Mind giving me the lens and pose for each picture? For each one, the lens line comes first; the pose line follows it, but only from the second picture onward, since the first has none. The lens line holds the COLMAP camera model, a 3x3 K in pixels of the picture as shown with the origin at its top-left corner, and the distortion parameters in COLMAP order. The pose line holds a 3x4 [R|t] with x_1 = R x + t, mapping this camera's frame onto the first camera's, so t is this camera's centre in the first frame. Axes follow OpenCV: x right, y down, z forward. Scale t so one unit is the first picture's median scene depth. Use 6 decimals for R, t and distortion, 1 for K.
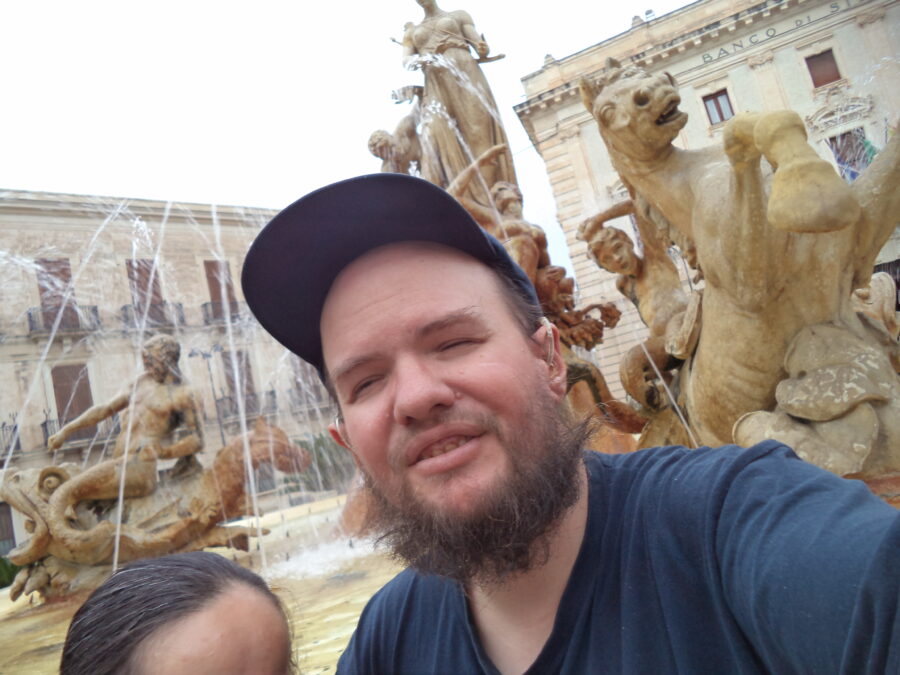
lens RADIAL K [[698.6, 0, 450.0], [0, 698.6, 337.5], [0, 0, 1]] dist [-0.043555, 0.001650]
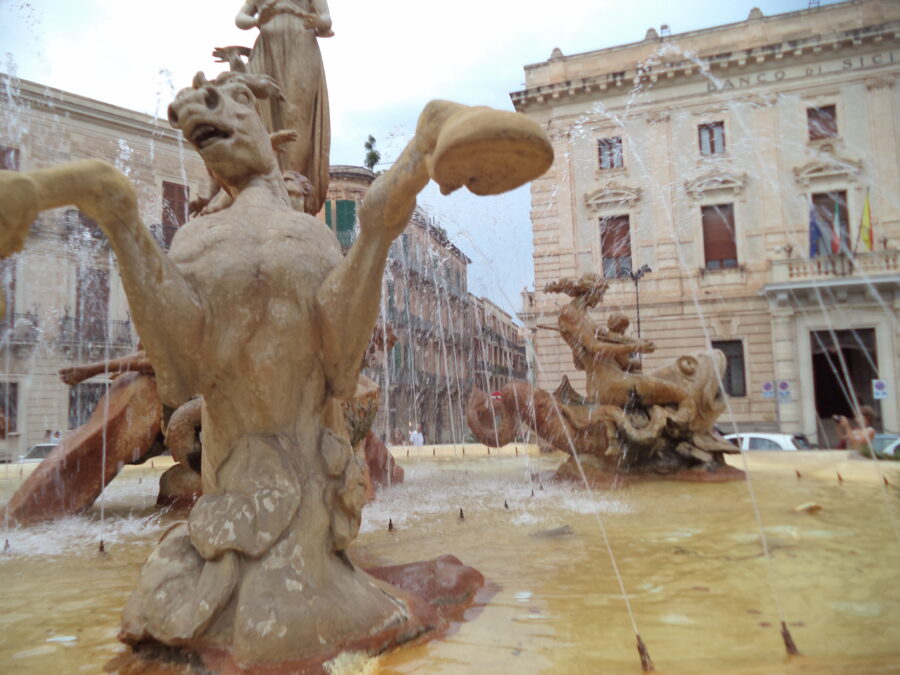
lens RADIAL K [[702.9, 0, 450.0], [0, 702.9, 337.5], [0, 0, 1]] dist [-0.041122, -0.002817]
pose [[0.978240, 0.203638, 0.039727, 0.318583], [-0.204947, 0.978243, 0.032219, -0.092637], [-0.032302, -0.039660, 0.998691, 0.084903]]
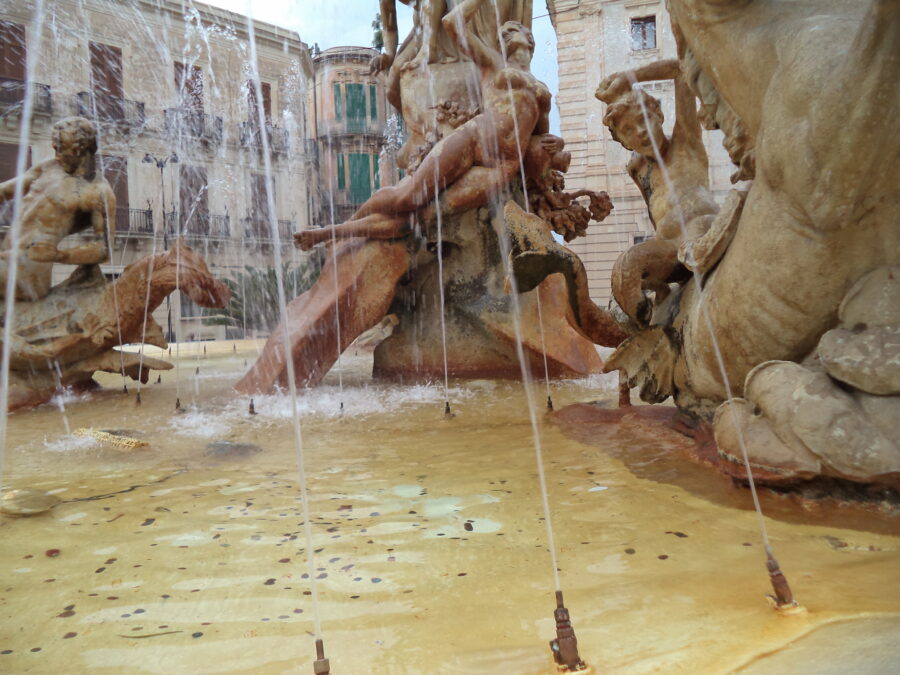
lens RADIAL K [[698.6, 0, 450.0], [0, 698.6, 337.5], [0, 0, 1]] dist [-0.043555, 0.001650]
pose [[0.976591, 0.199347, 0.080818, 0.007859], [-0.210935, 0.961122, 0.178189, 0.011414], [-0.042154, -0.191065, 0.980672, 0.130045]]
